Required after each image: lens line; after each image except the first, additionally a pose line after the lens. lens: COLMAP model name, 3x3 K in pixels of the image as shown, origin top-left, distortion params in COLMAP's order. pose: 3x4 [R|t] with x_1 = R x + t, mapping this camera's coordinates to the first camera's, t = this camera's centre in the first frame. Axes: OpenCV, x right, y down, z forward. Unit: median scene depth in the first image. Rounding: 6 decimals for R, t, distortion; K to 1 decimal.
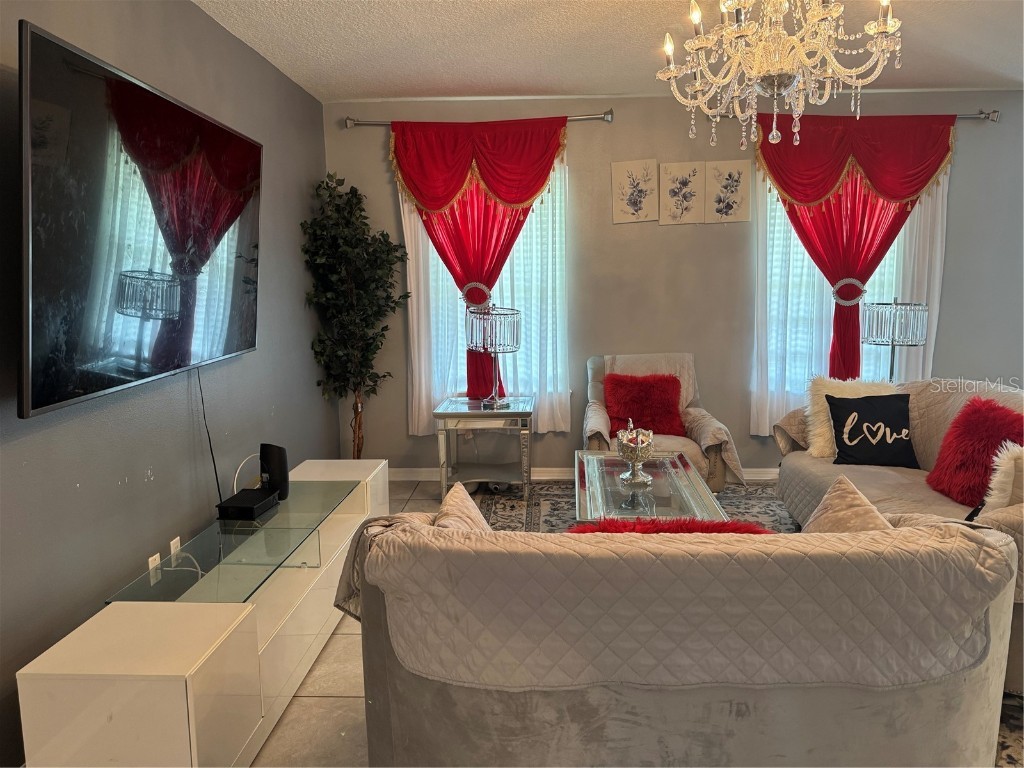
lens RADIAL K [[689.6, 0, 511.0], [0, 689.6, 380.7], [0, 0, 1]] dist [0.054539, -0.001140]
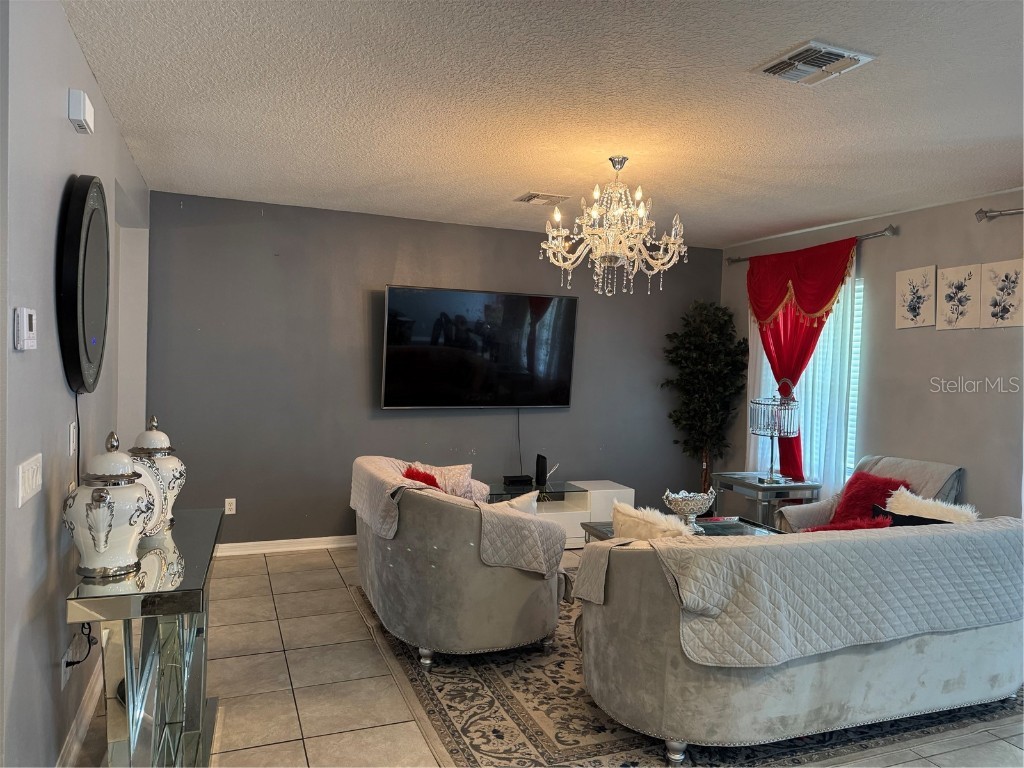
lens RADIAL K [[703.9, 0, 523.9], [0, 703.9, 387.2], [0, 0, 1]] dist [-0.000148, -0.009771]
pose [[0.425786, 0.061262, -0.902748, 0.871738], [-0.160339, 0.987024, -0.008644, -0.044462], [0.890504, 0.148426, 0.430083, 0.071458]]
